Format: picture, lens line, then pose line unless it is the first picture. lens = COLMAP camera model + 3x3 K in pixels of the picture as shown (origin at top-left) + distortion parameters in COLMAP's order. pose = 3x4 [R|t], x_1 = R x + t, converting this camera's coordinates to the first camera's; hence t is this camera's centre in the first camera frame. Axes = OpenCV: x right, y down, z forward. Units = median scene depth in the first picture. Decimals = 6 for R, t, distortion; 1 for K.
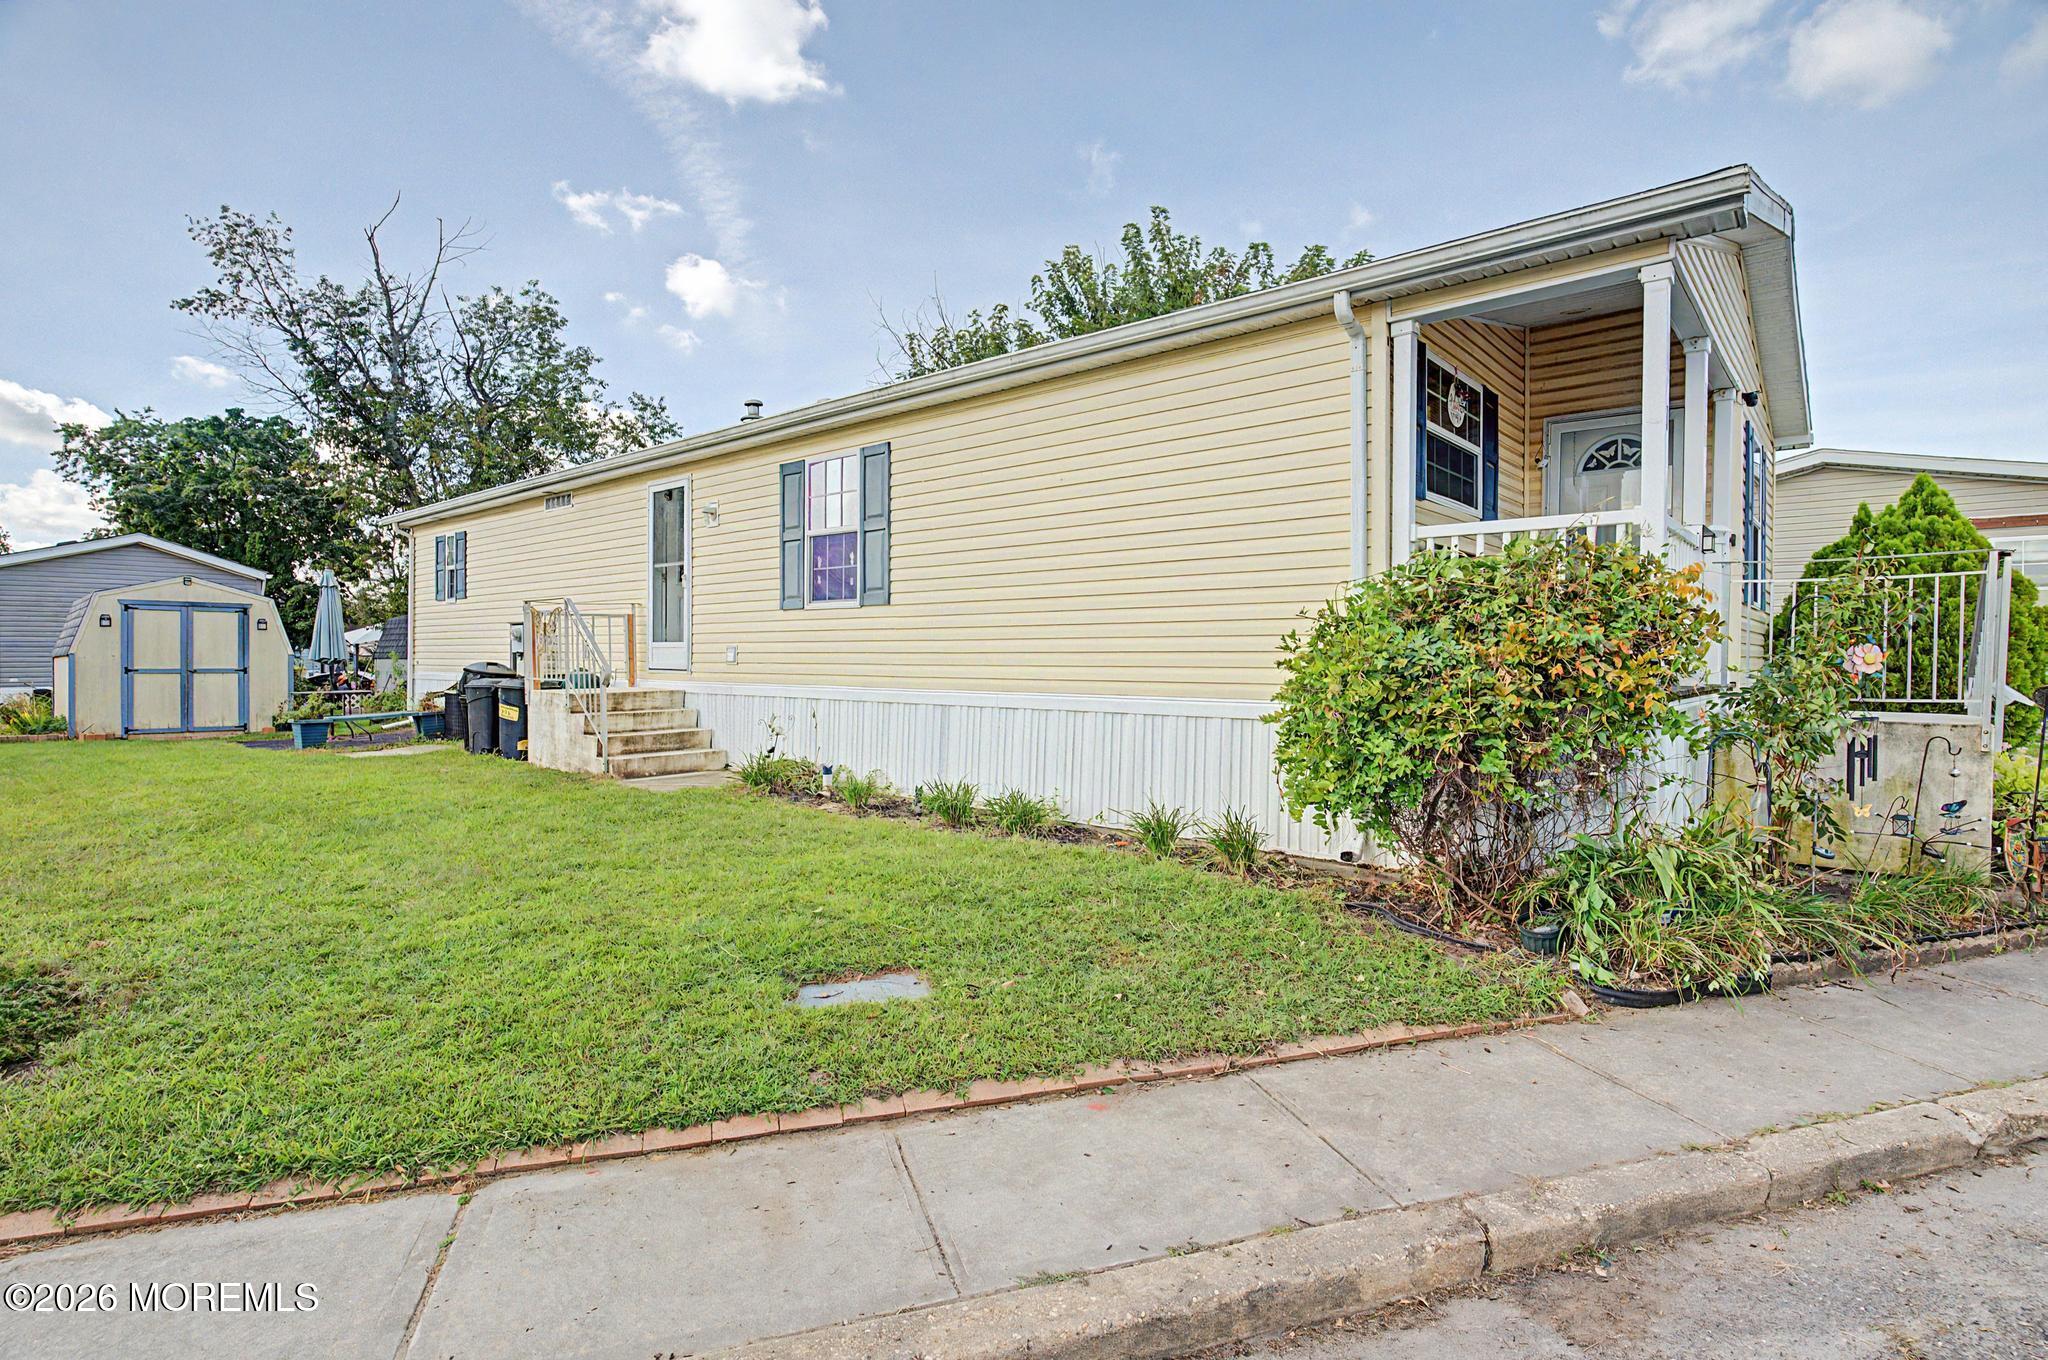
lens RADIAL K [[1000.2, 0, 1021.6], [0, 1000.2, 690.0], [0, 0, 1]] dist [-0.017556, 0.011227]
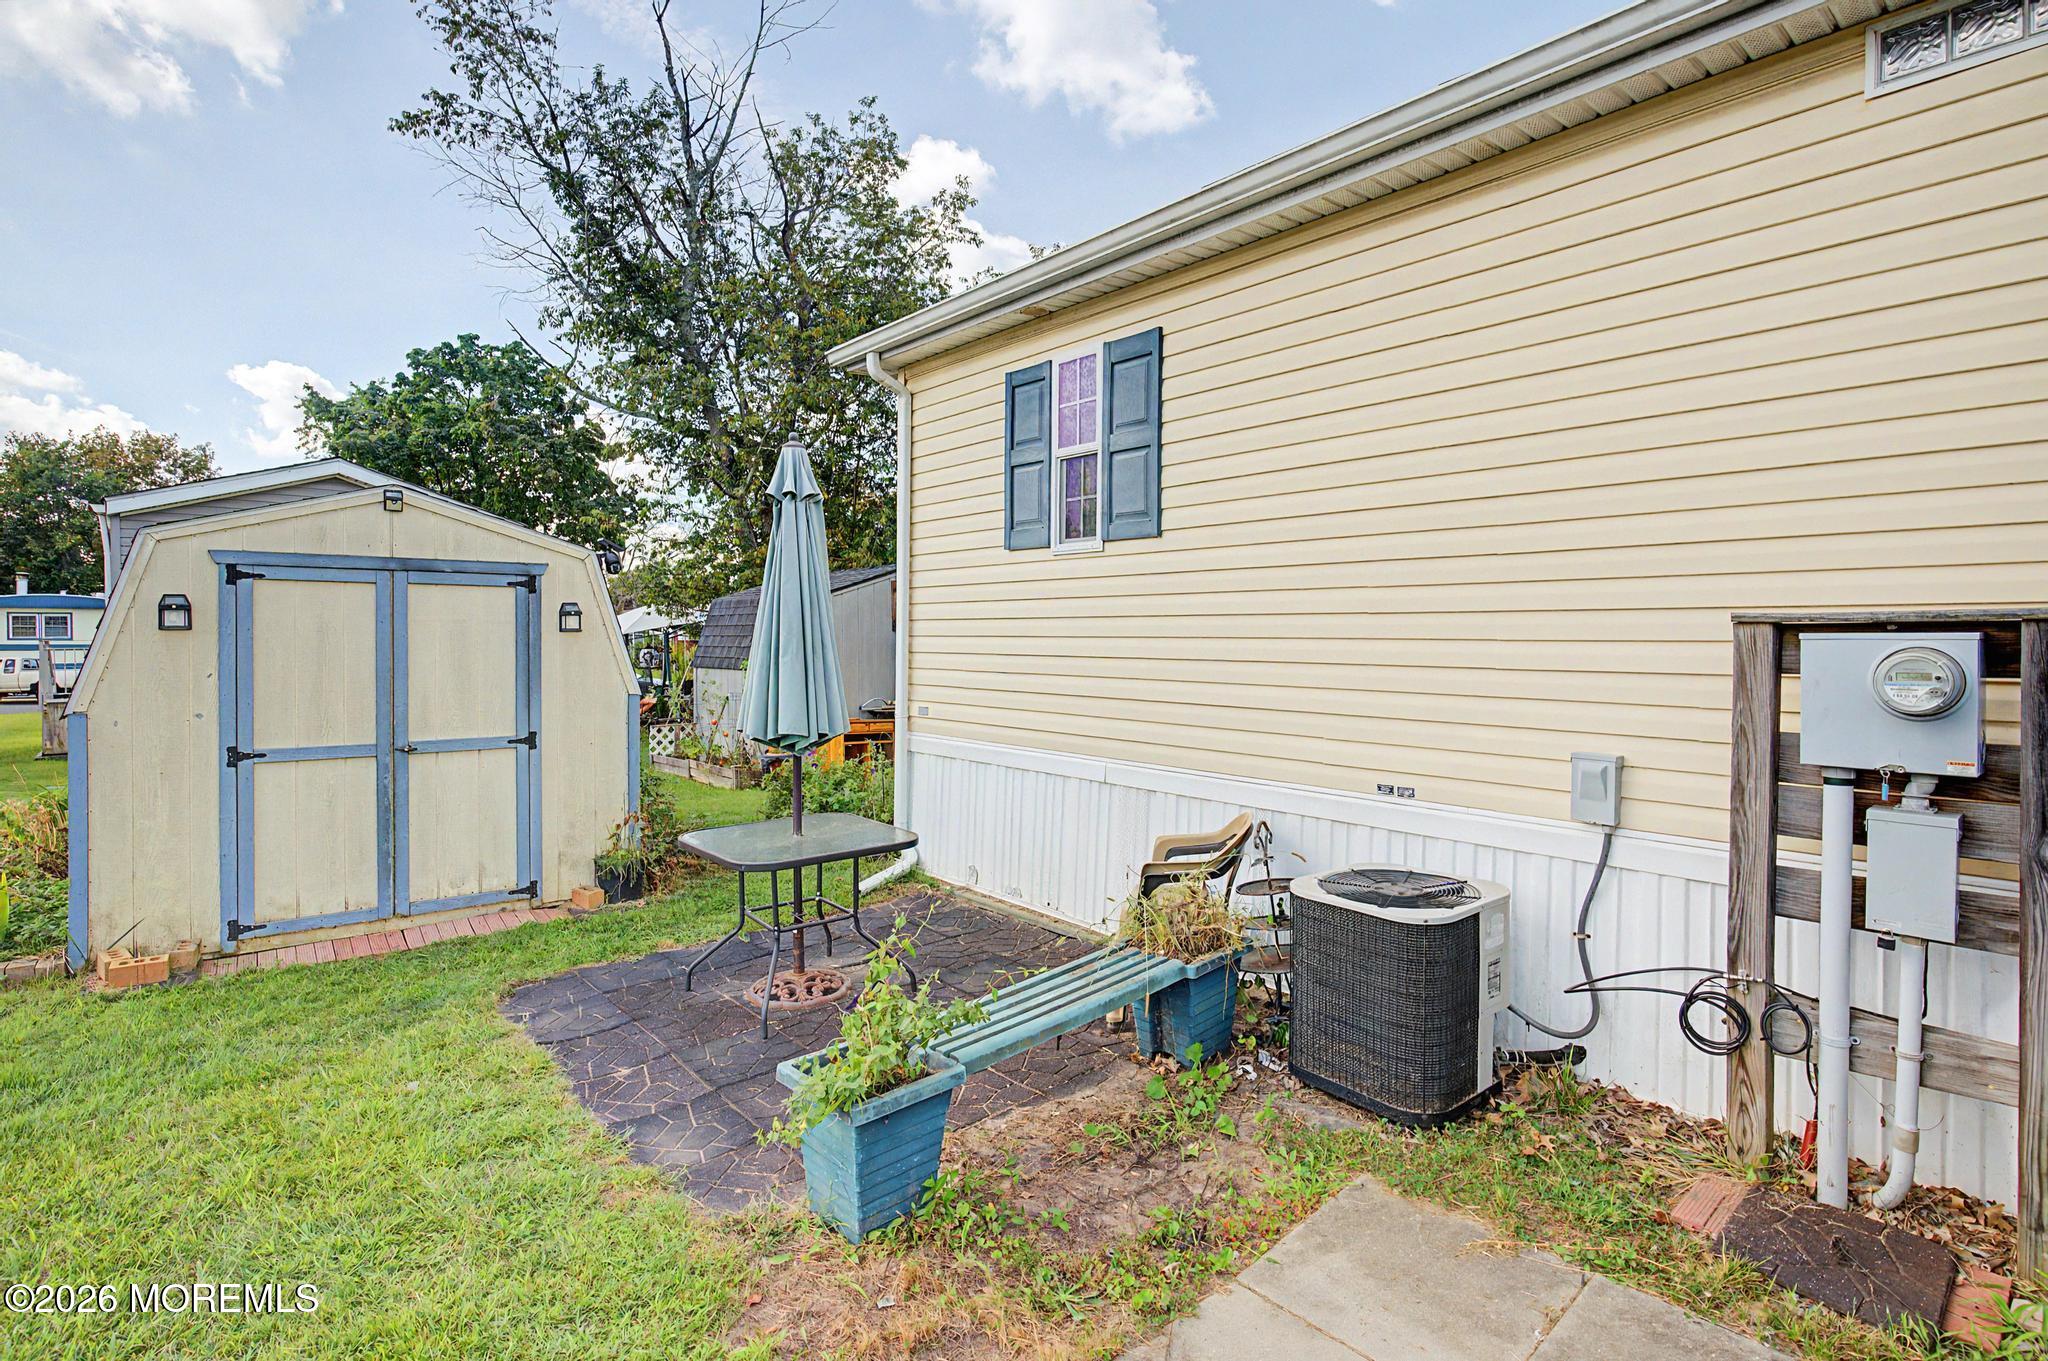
lens RADIAL K [[1004.4, 0, 1021.3], [0, 1004.4, 669.4], [0, 0, 1]] dist [0.001860, 0.000329]
pose [[0.987193, 0.002747, -0.159510, -0.316818], [-0.001844, 0.999981, 0.005809, -0.028878], [0.159523, -0.005440, 0.987179, 0.385010]]
